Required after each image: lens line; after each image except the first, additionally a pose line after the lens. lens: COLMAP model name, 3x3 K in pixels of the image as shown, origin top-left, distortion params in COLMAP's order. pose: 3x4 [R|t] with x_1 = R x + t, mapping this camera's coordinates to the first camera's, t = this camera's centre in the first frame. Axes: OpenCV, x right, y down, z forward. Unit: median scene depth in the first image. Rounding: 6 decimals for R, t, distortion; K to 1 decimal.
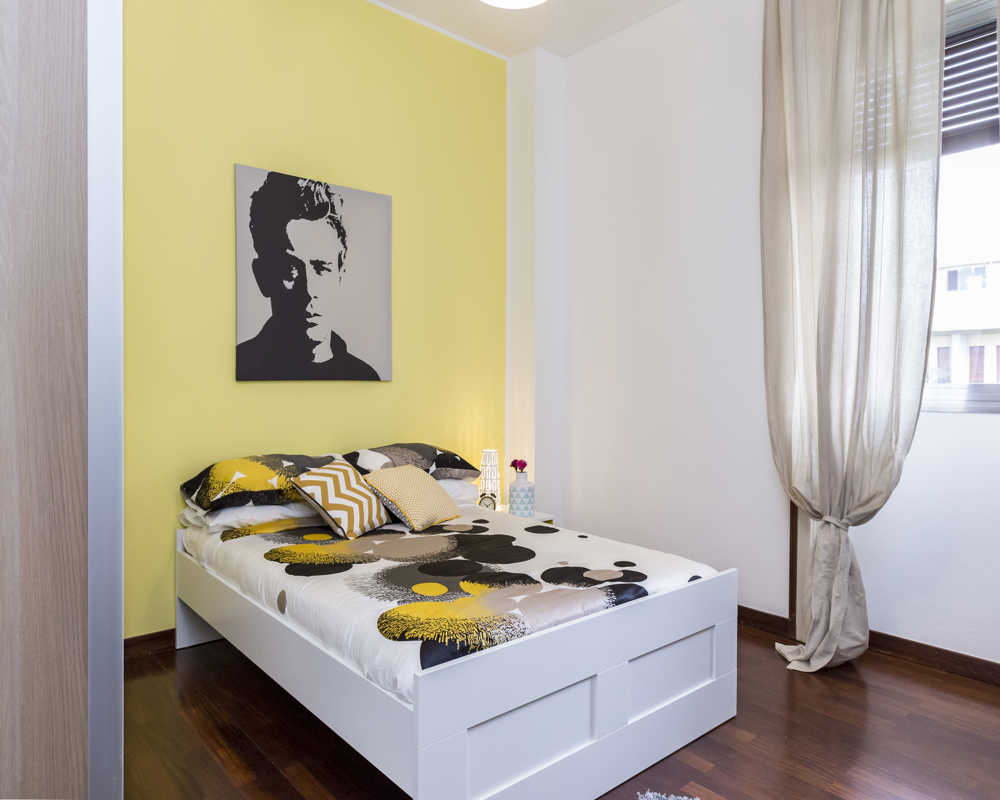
lens RADIAL K [[667.5, 0, 500.0], [0, 667.5, 400.0], [0, 0, 1]] dist [-0.004679, -0.007014]
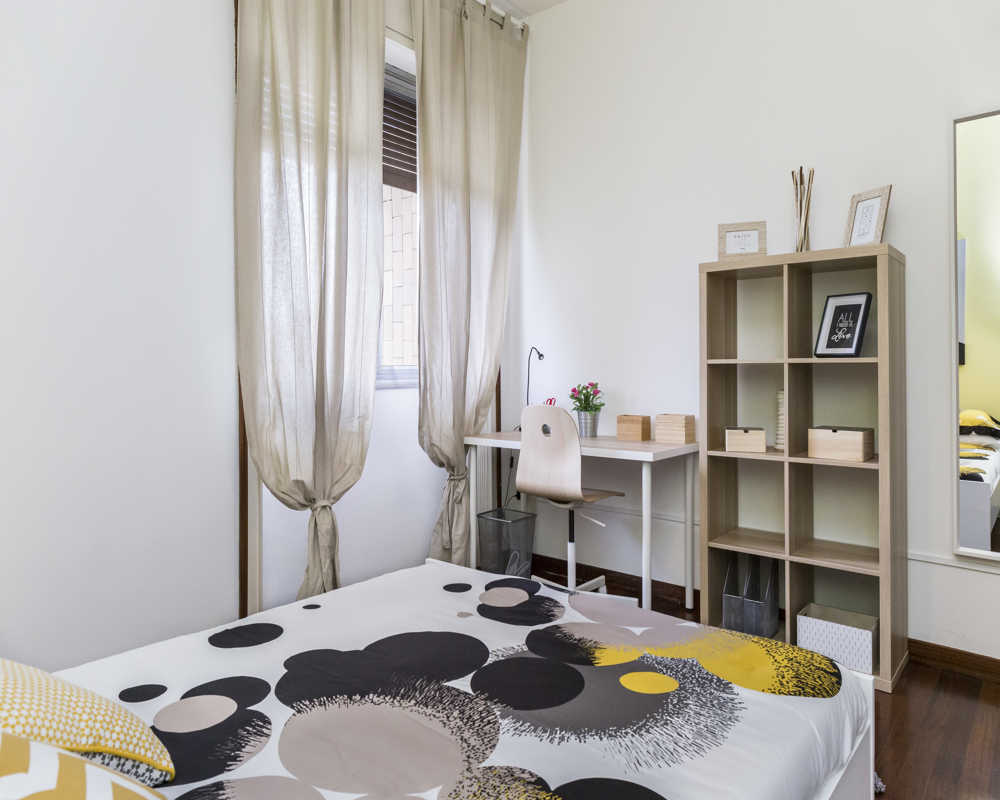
lens RADIAL K [[672.4, 0, 497.5], [0, 672.4, 370.5], [0, 0, 1]] dist [0.037306, -0.000338]
pose [[-0.163732, -0.015785, 0.986378, -0.537528], [0.023540, 0.999525, 0.019903, -0.031237], [-0.986224, 0.026478, -0.163283, 0.907268]]
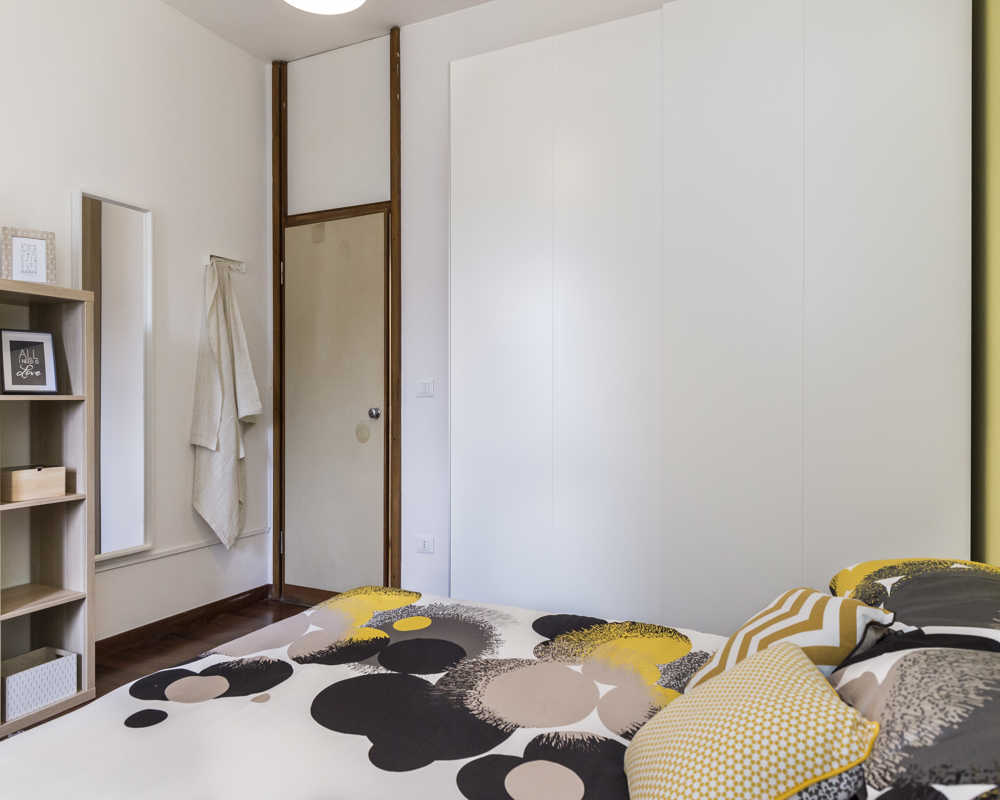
lens RADIAL K [[667.5, 0, 500.0], [0, 667.5, 400.0], [0, 0, 1]] dist [-0.004679, -0.007014]
pose [[-0.912435, -0.005374, -0.409187, 0.122280], [-0.013046, 0.999788, 0.015959, -0.035284], [0.409014, 0.019900, -0.912311, 1.380893]]
